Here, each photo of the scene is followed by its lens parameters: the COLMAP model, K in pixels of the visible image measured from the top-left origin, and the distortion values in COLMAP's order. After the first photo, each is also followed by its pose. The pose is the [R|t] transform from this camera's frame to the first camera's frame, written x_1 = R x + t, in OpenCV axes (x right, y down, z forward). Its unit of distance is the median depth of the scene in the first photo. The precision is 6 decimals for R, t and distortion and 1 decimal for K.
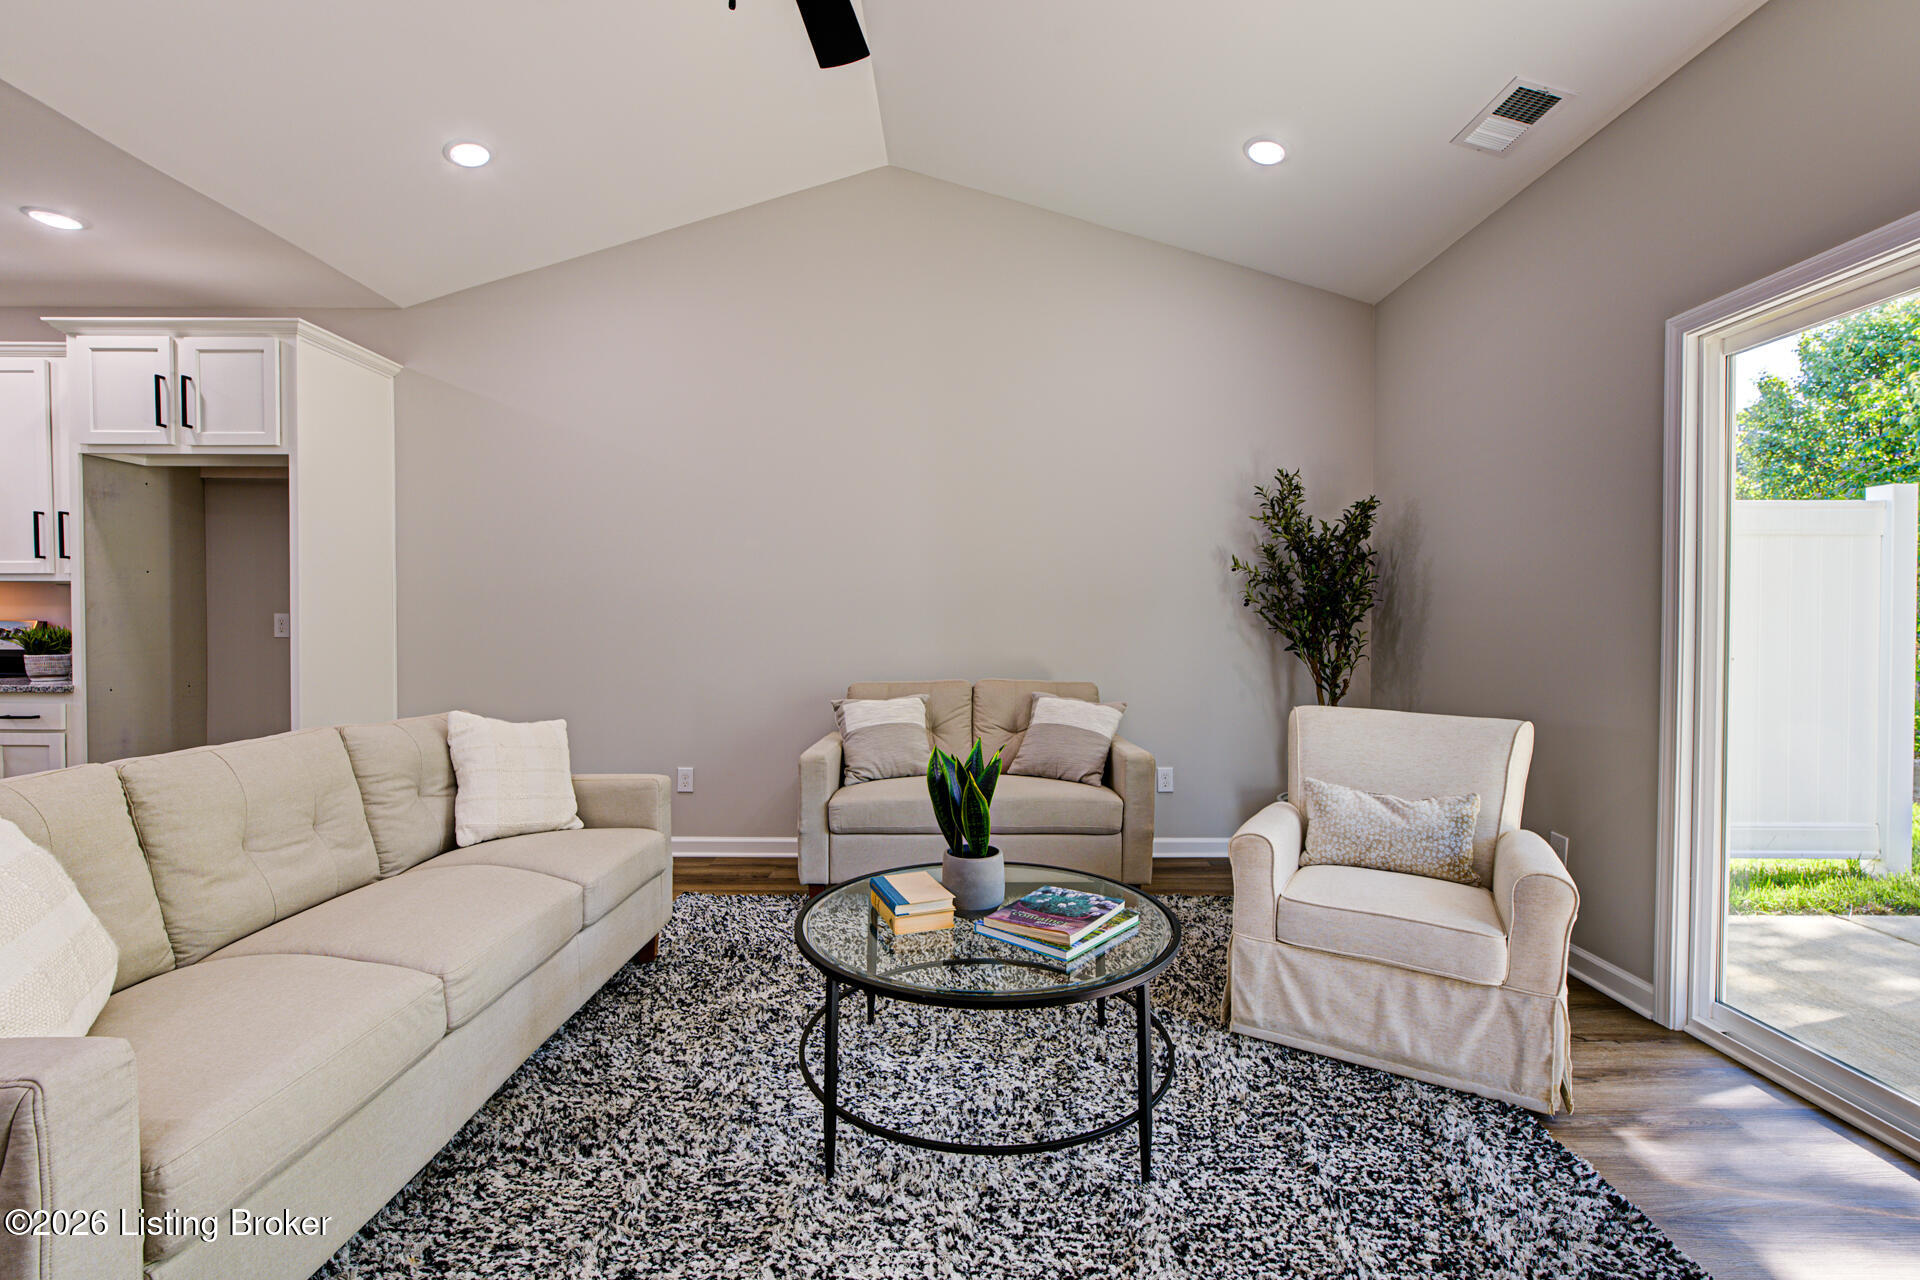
lens RADIAL K [[825.3, 0, 956.6], [0, 825.3, 639.1], [0, 0, 1]] dist [-0.002529, 0.000749]
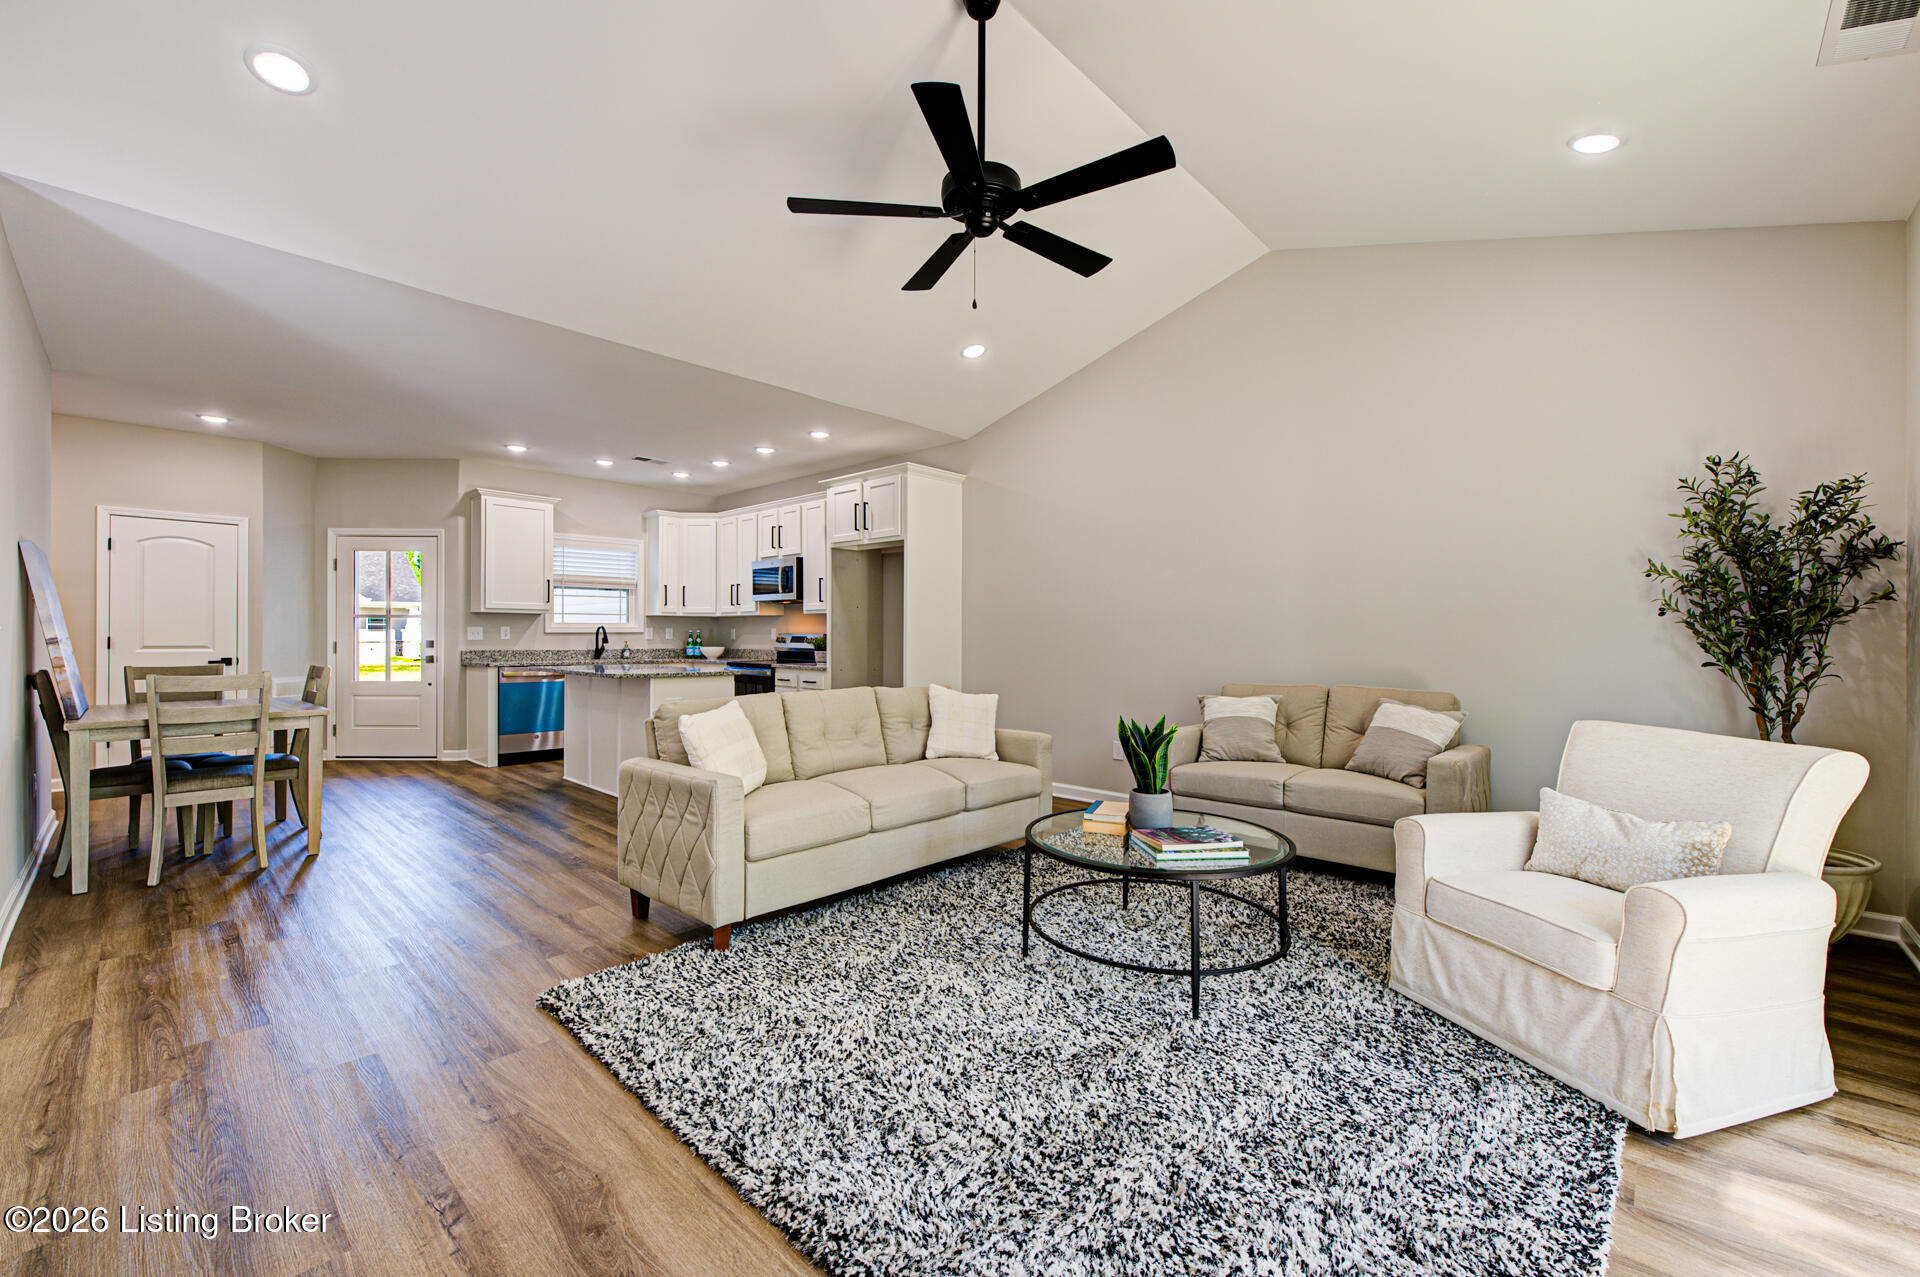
lens RADIAL K [[773.1, 0, 951.4], [0, 773.1, 636.3], [0, 0, 1]] dist [-0.002477, 0.000167]
pose [[0.731706, 0.001229, -0.681619, 0.610751], [-0.013413, 0.999831, -0.012595, 0.004794], [0.681488, 0.018358, 0.731599, -0.216925]]
